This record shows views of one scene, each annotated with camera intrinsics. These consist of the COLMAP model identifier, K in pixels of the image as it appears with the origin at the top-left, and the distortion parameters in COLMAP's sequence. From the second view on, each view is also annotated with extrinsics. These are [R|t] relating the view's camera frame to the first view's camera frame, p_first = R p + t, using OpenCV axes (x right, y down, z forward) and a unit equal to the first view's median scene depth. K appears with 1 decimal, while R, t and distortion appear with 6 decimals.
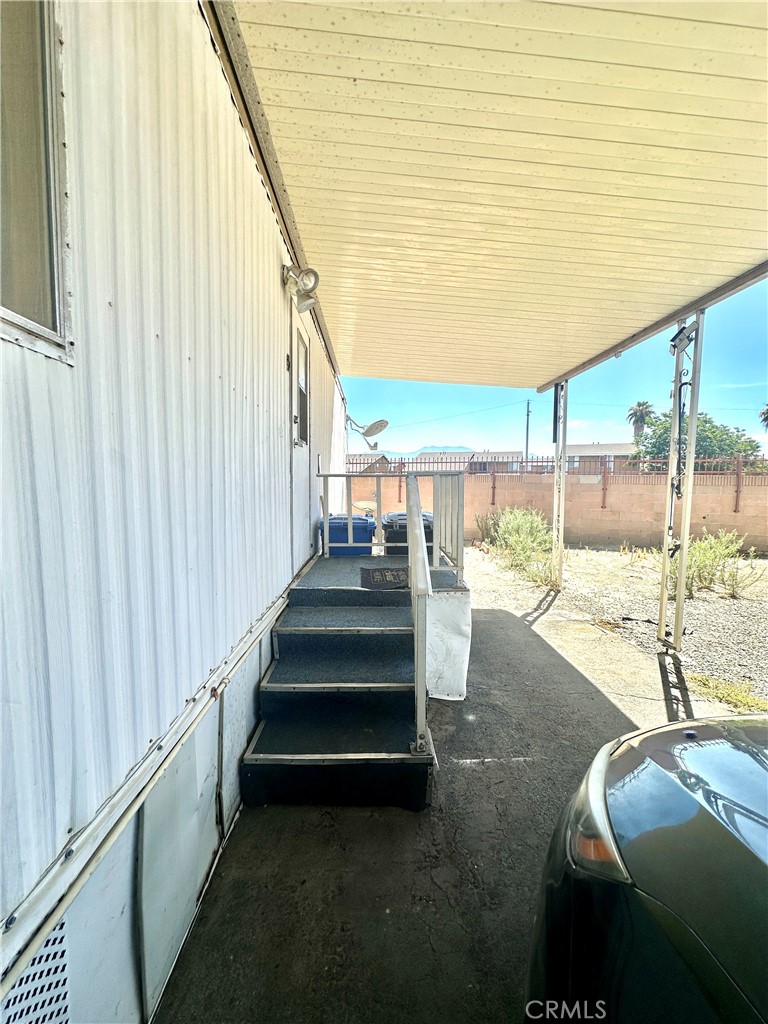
lens RADIAL K [[408.7, 0, 383.0], [0, 408.7, 511.4], [0, 0, 1]] dist [-0.003789, 0.000843]
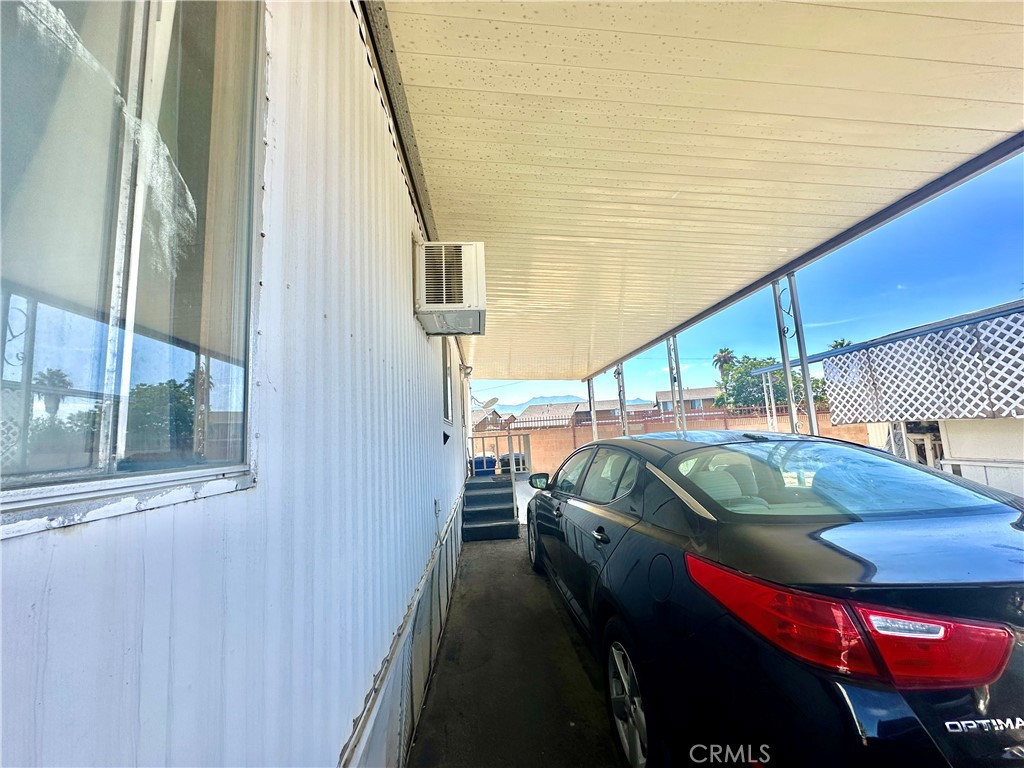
lens RADIAL K [[408.7, 0, 511.4], [0, 408.7, 385.3], [0, 0, 1]] dist [-0.003789, 0.000843]
pose [[0.997362, -0.055484, 0.046797, -0.017073], [0.063373, 0.979981, -0.188736, 0.060554], [-0.035388, 0.191204, 0.980912, -1.203229]]
